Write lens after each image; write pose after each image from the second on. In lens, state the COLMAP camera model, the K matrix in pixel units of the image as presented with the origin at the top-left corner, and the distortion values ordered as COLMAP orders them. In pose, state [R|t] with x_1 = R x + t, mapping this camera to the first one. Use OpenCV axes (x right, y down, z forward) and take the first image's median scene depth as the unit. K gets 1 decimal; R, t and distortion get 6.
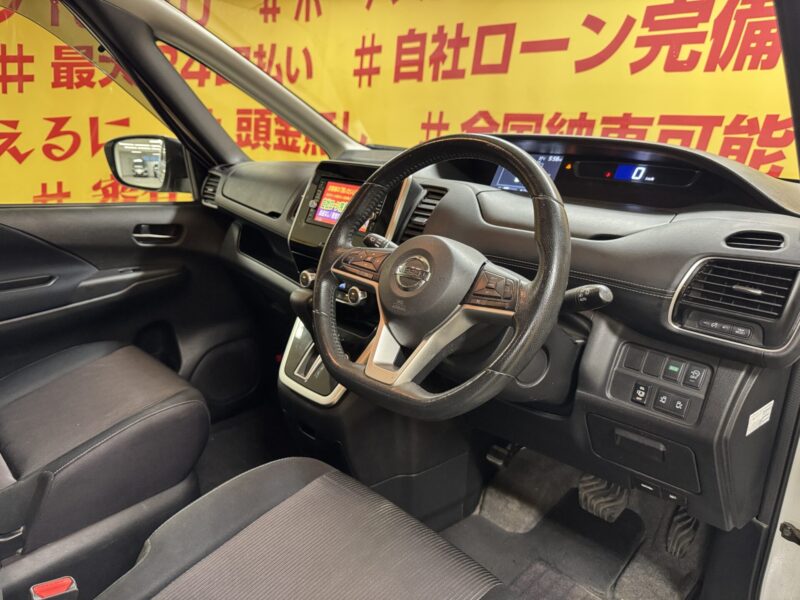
lens RADIAL K [[585.8, 0, 396.0], [0, 585.8, 303.3], [0, 0, 1]] dist [-0.022994, 0.010301]
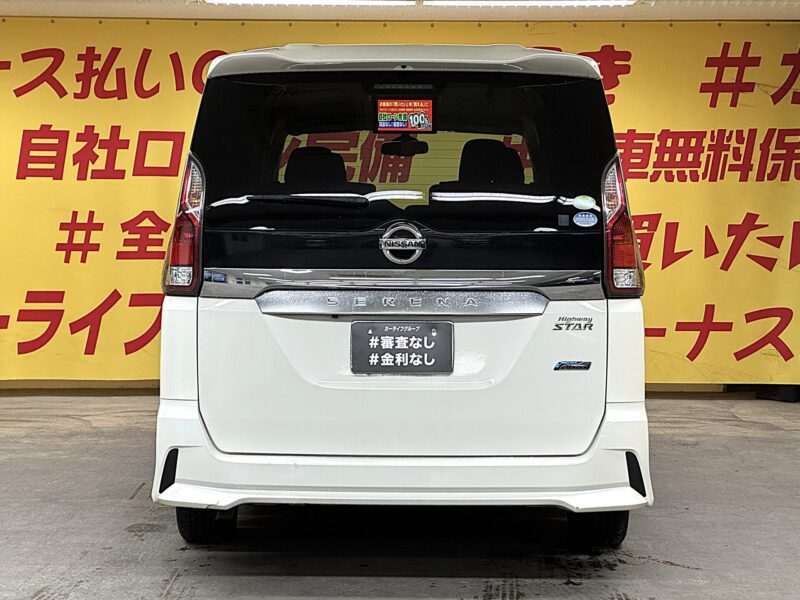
lens RADIAL K [[1865.8, 0, 378.6], [0, 1865.8, 274.3], [0, 0, 1]] dist [0.193564, 0.000000]
pose [[0.698591, -0.010909, 0.715438, -2.038718], [0.223226, 0.953302, -0.203434, 0.551699], [-0.679810, 0.301821, 0.668403, -1.477286]]
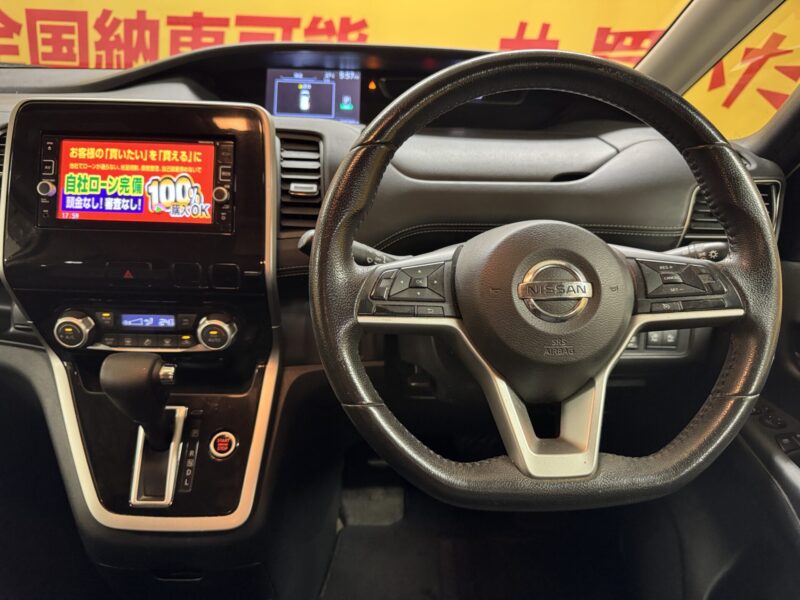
lens RADIAL K [[585.8, 0, 400.7], [0, 585.8, 300.6], [0, 0, 1]] dist [-0.022994, 0.010301]
pose [[0.675281, -0.302136, 0.672837, -0.106776], [0.201262, 0.953110, 0.225999, -0.045660], [-0.709569, -0.017196, 0.704426, 0.147541]]
